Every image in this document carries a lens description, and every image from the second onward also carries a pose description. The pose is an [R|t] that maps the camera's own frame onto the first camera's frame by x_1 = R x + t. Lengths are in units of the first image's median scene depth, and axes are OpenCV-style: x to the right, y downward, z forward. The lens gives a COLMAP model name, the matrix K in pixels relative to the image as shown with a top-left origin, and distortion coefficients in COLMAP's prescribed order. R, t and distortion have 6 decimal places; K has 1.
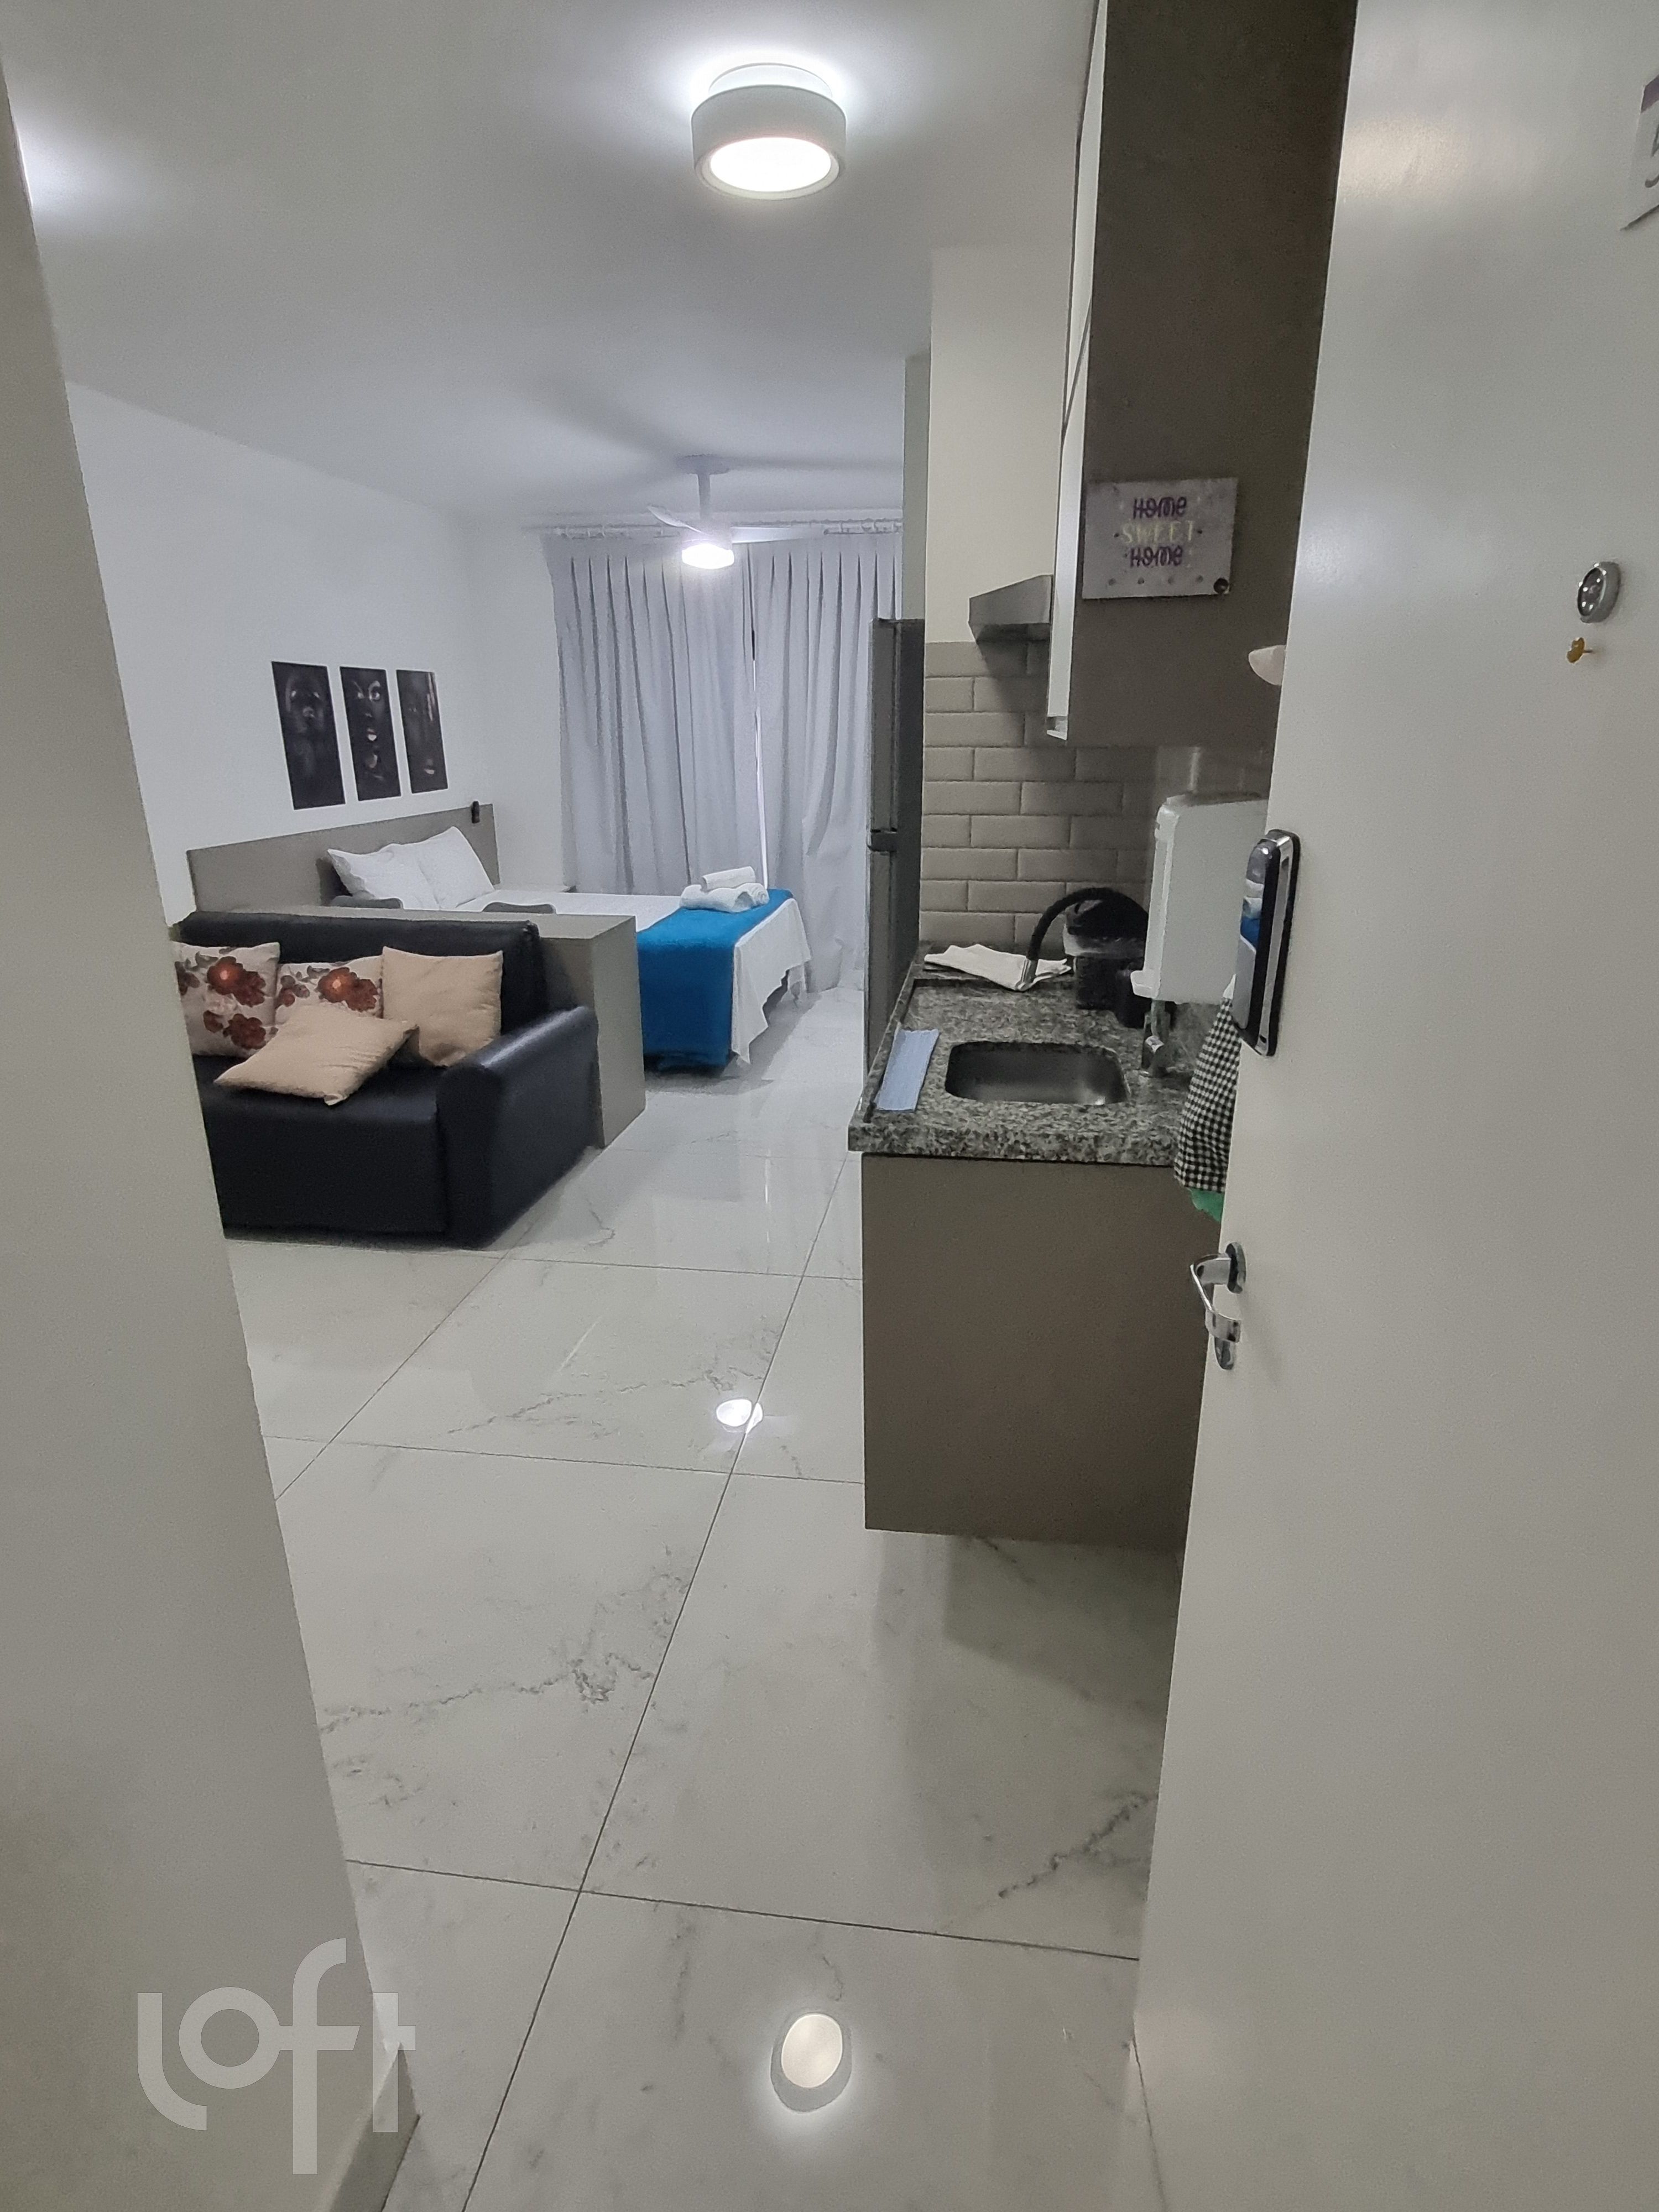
lens RADIAL K [[1129.4, 0, 853.2], [0, 1129.4, 1102.6], [0, 0, 1]] dist [0.003708, -0.001648]
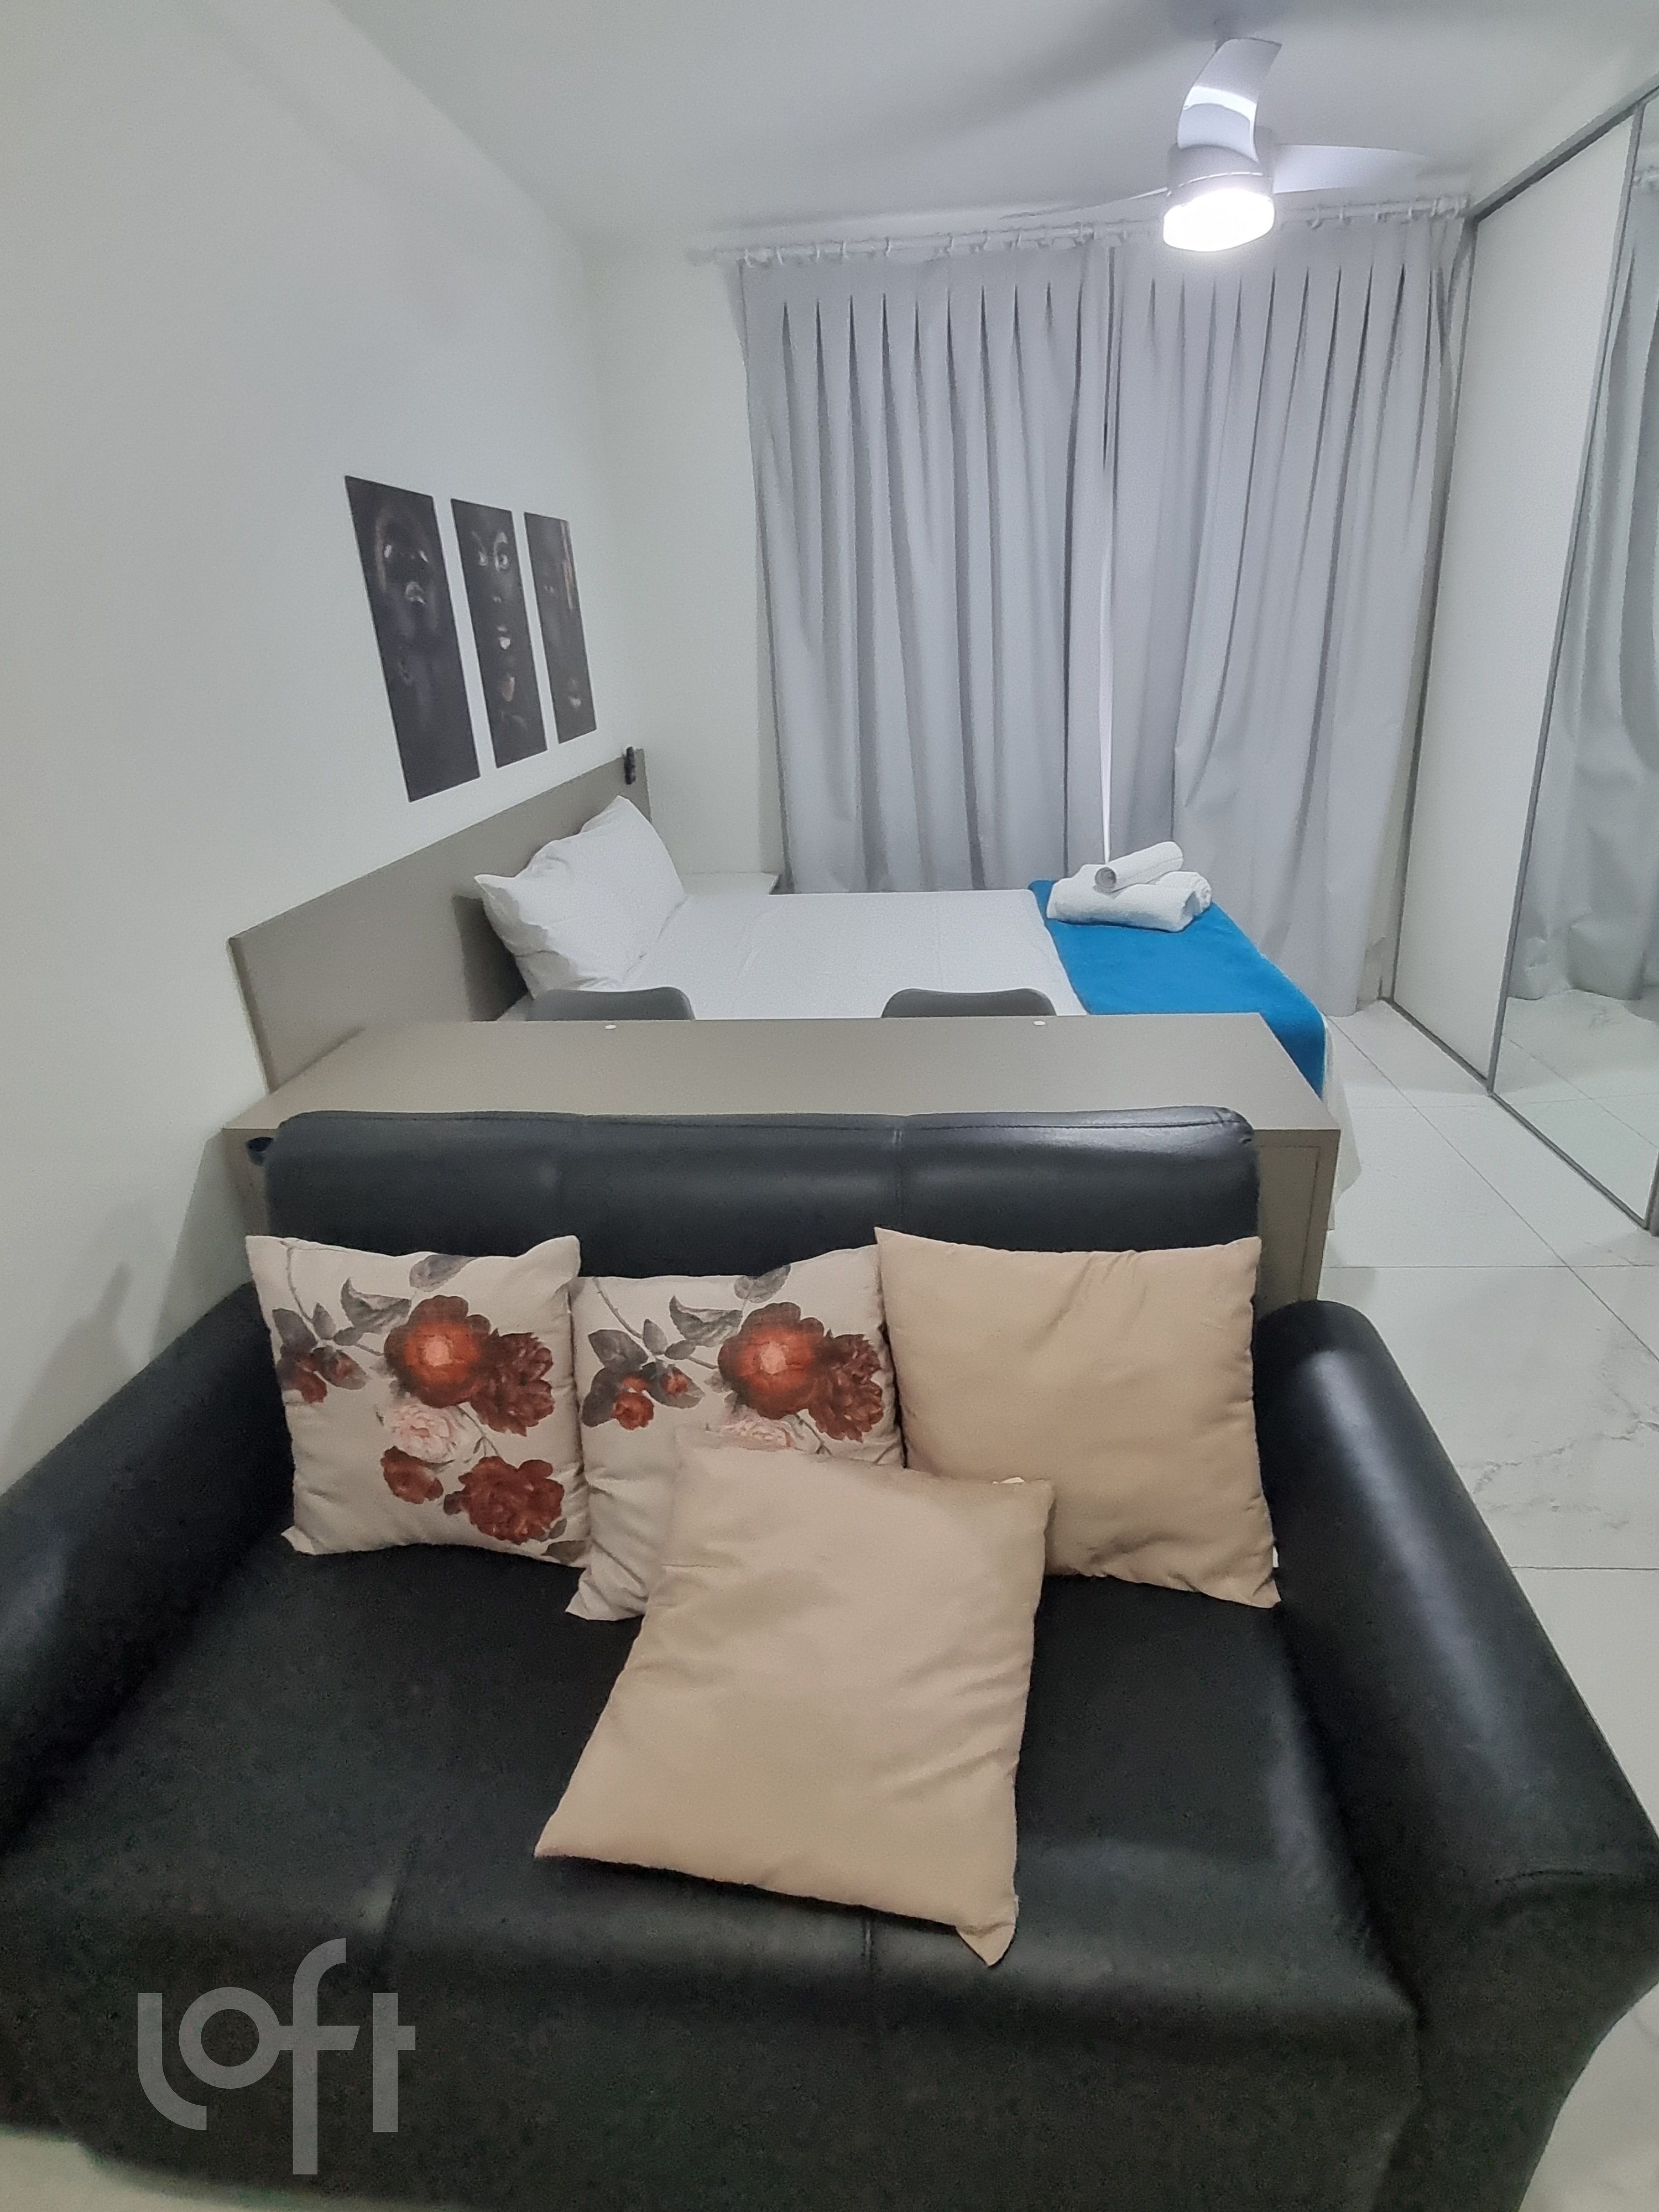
lens RADIAL K [[1129.4, 0, 848.9], [0, 1129.4, 1095.4], [0, 0, 1]] dist [0.003708, -0.001648]
pose [[0.996704, -0.068908, 0.042816, -0.325671], [0.065411, 0.994782, 0.078295, -0.154814], [-0.047988, -0.075236, 0.996010, 0.485472]]
